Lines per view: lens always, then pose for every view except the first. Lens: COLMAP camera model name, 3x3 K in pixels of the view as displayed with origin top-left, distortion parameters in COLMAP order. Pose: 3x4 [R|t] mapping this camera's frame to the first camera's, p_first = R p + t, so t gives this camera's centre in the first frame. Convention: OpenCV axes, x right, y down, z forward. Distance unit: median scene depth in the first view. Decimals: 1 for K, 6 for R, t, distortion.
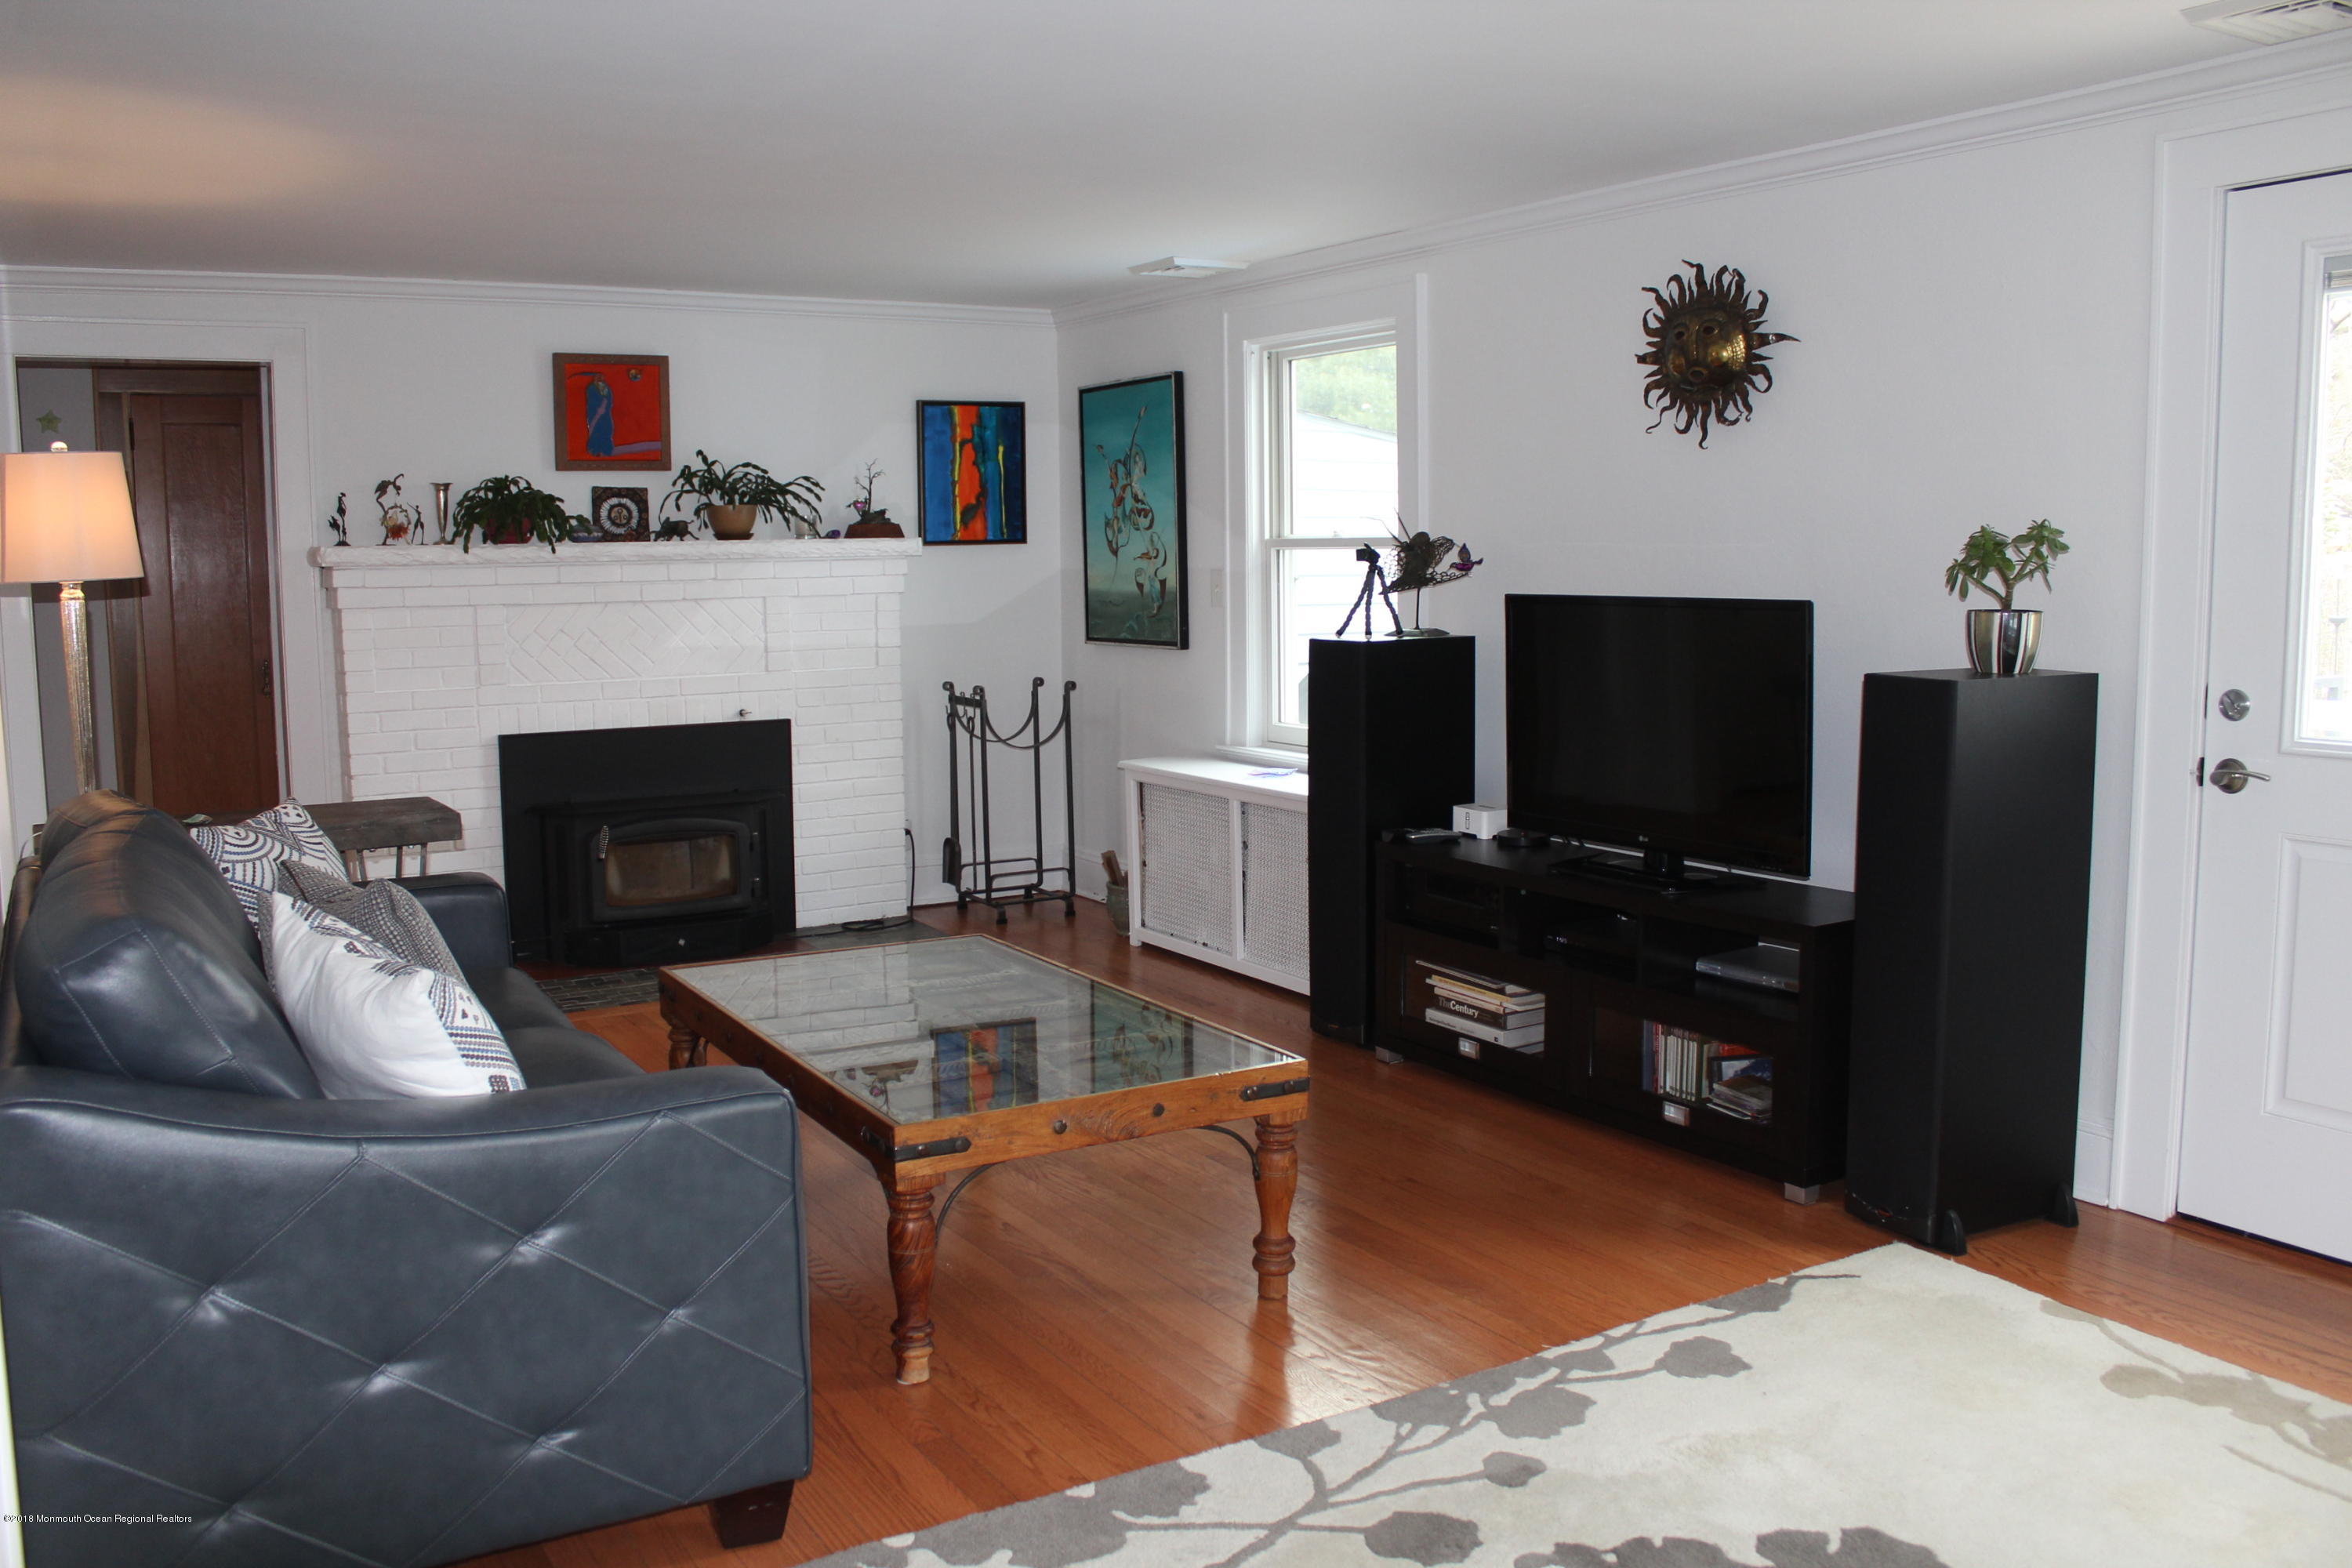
lens RADIAL K [[1945.8, 0, 1176.9], [0, 1945.8, 782.8], [0, 0, 1]] dist [-0.159286, 0.130930]
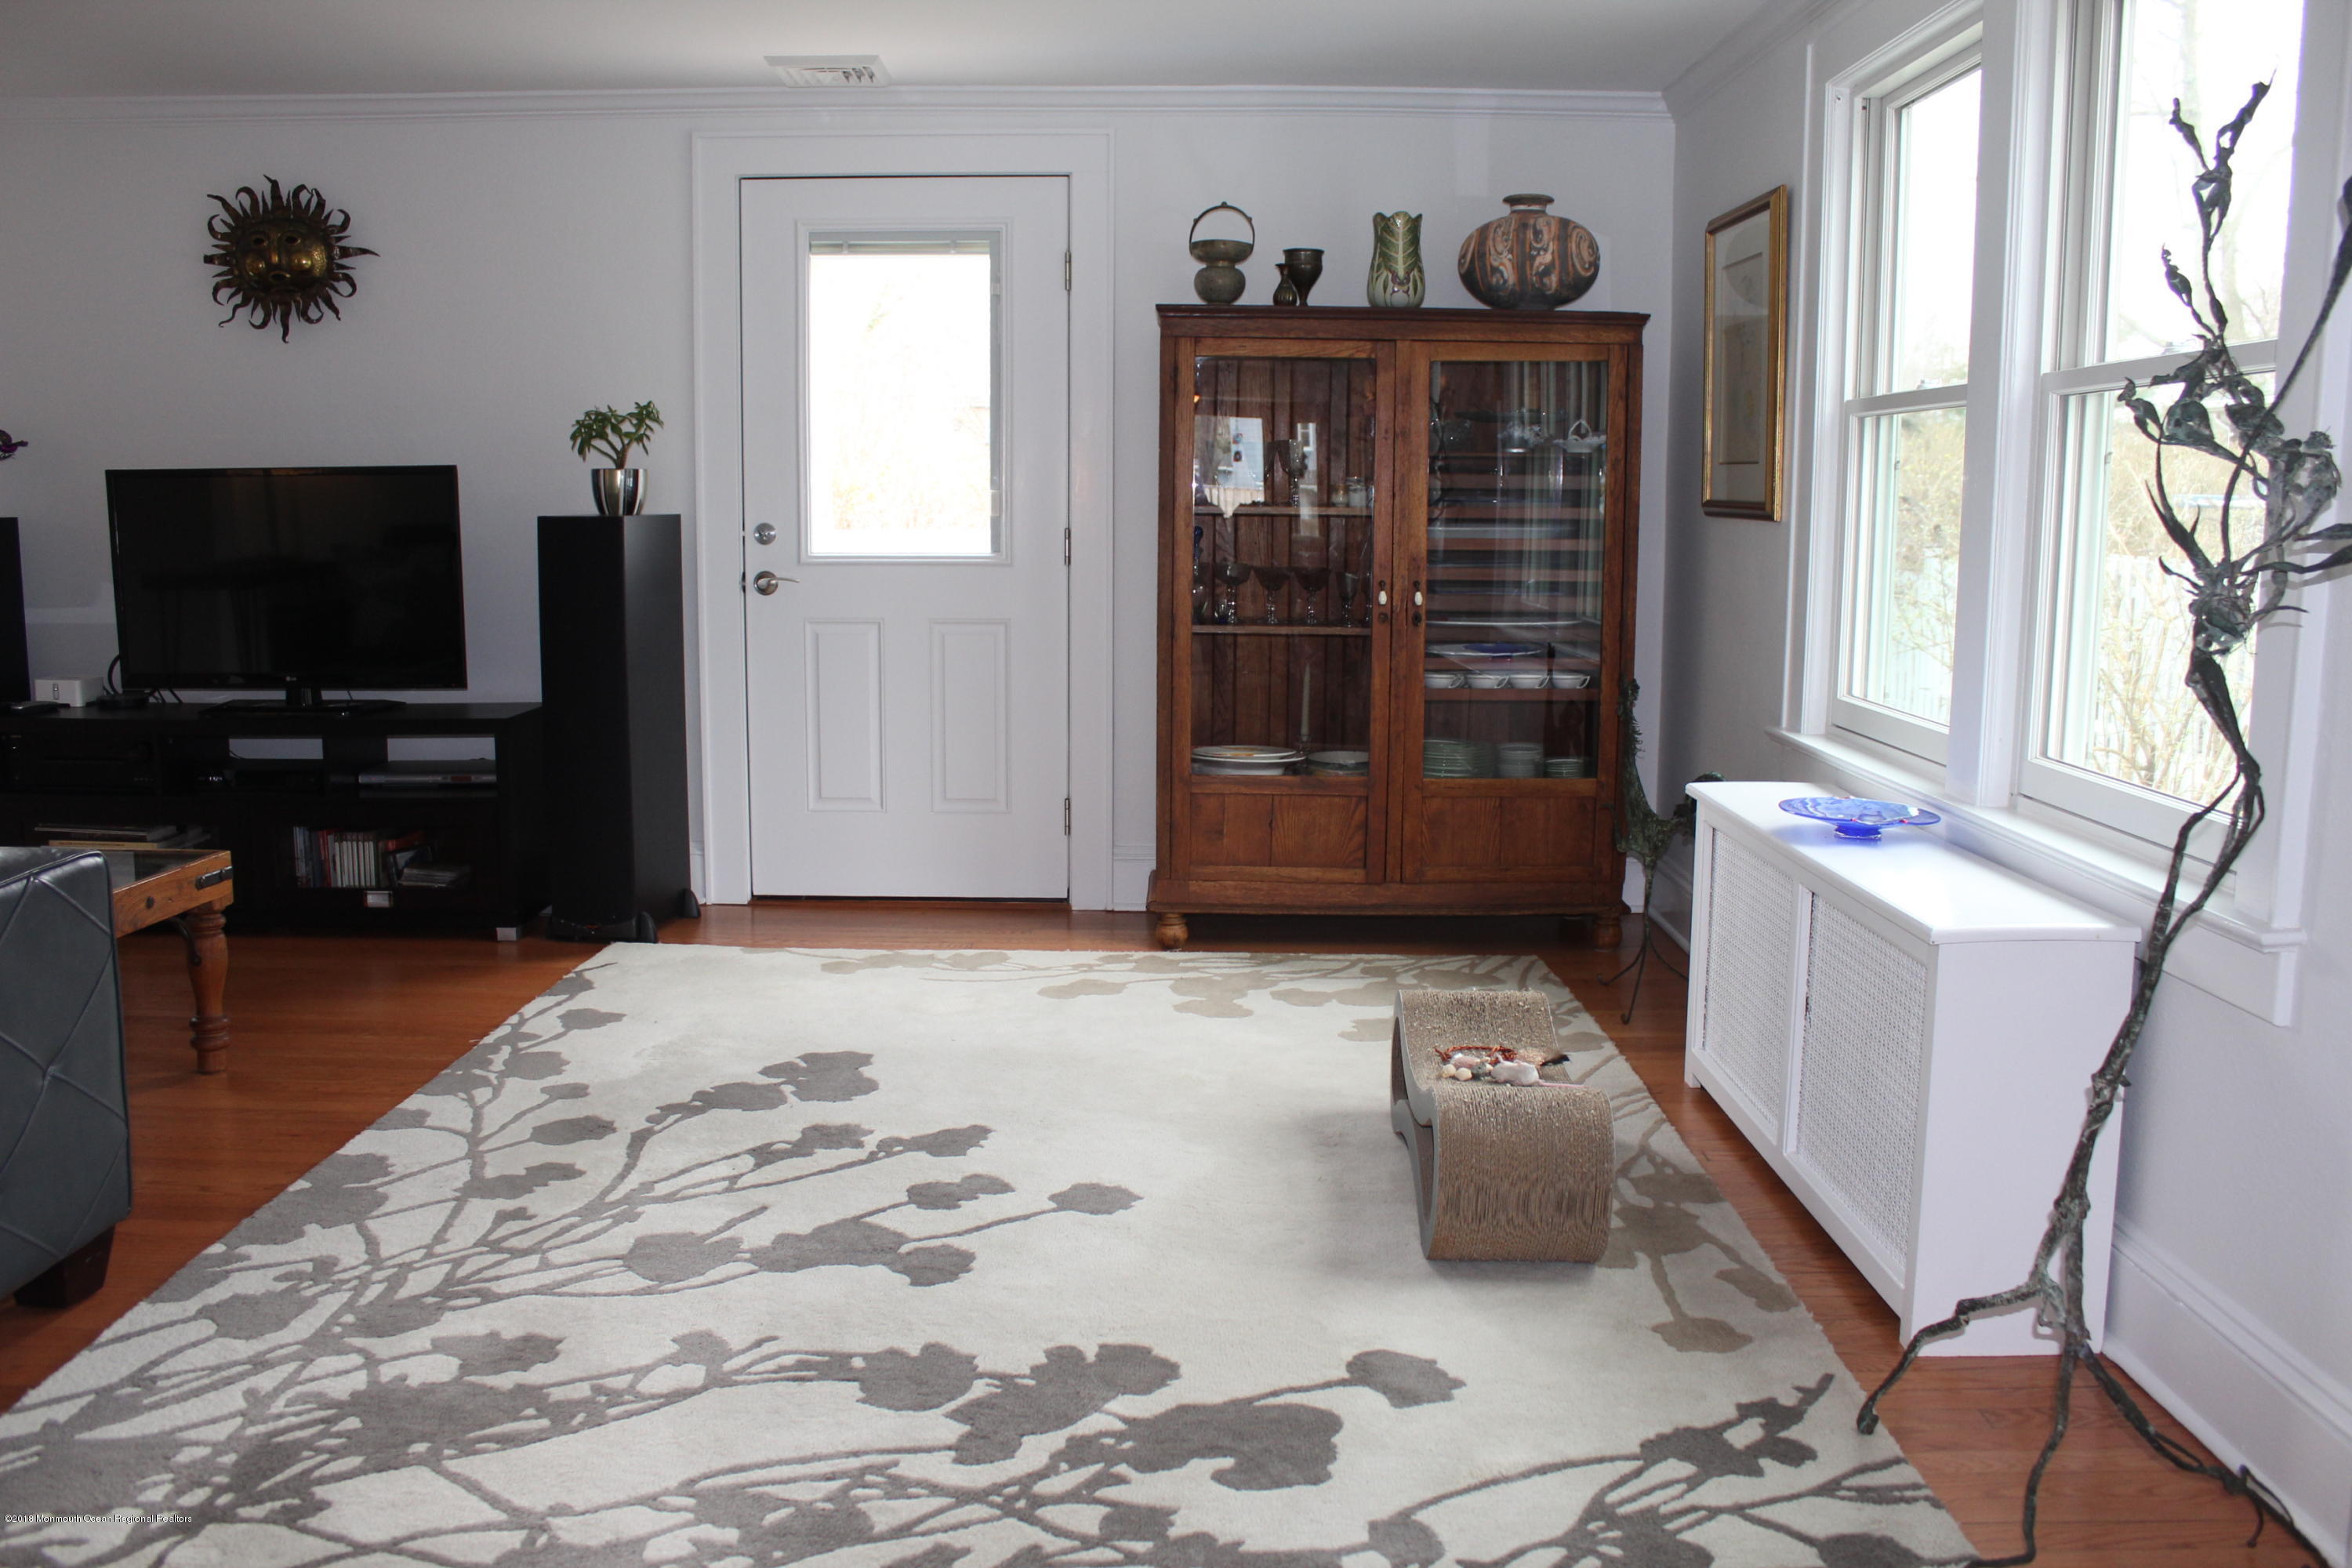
lens RADIAL K [[1945.8, 0, 1168.3], [0, 1945.8, 778.8], [0, 0, 1]] dist [-0.159286, 0.130930]
pose [[0.527912, -0.106970, 0.842535, -0.314220], [0.090064, 0.993494, 0.069703, 0.040755], [-0.844510, 0.039085, 0.534112, -0.031325]]
